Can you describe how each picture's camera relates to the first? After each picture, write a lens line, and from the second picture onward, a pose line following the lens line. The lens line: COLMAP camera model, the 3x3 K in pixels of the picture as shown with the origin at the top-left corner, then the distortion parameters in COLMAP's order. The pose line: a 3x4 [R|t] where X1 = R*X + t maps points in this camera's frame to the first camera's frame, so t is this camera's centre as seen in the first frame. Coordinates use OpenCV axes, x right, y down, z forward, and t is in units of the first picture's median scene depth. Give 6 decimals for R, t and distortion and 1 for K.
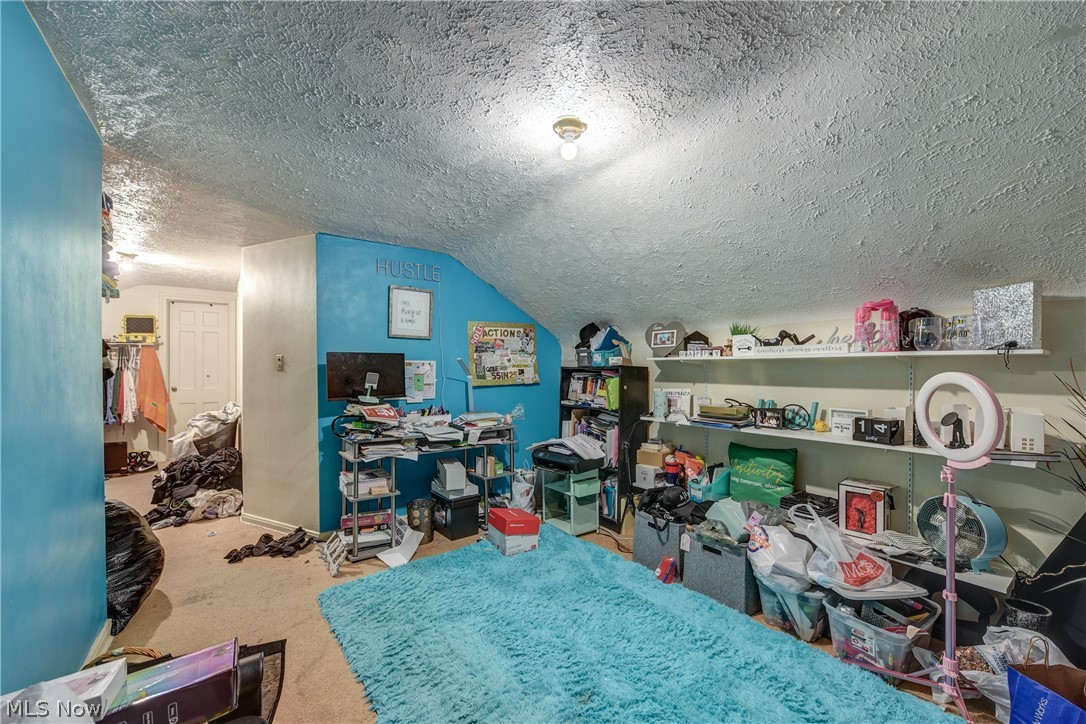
lens RADIAL K [[427.4, 0, 545.6], [0, 427.4, 369.4], [0, 0, 1]] dist [0.013164, -0.010746]
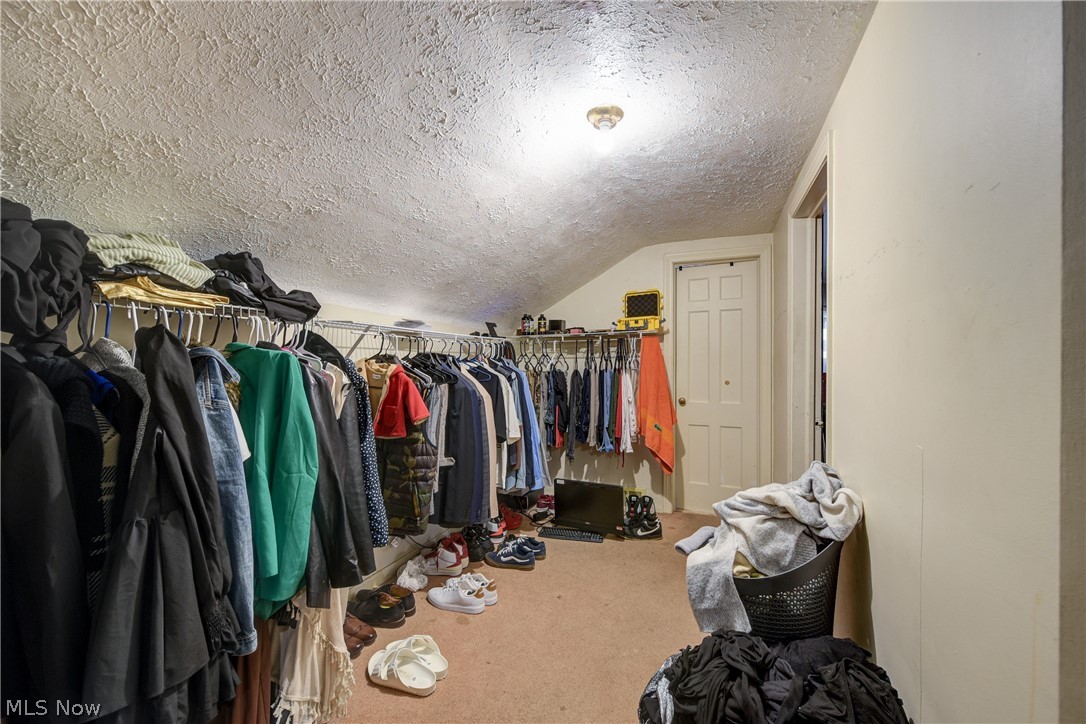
lens RADIAL K [[427.4, 0, 545.6], [0, 427.4, 369.4], [0, 0, 1]] dist [0.013164, -0.010746]
pose [[0.529827, -0.002975, -0.848100, -0.475208], [-0.002823, 0.999982, -0.005271, 0.001355], [0.848101, 0.005186, 0.529810, 0.537065]]
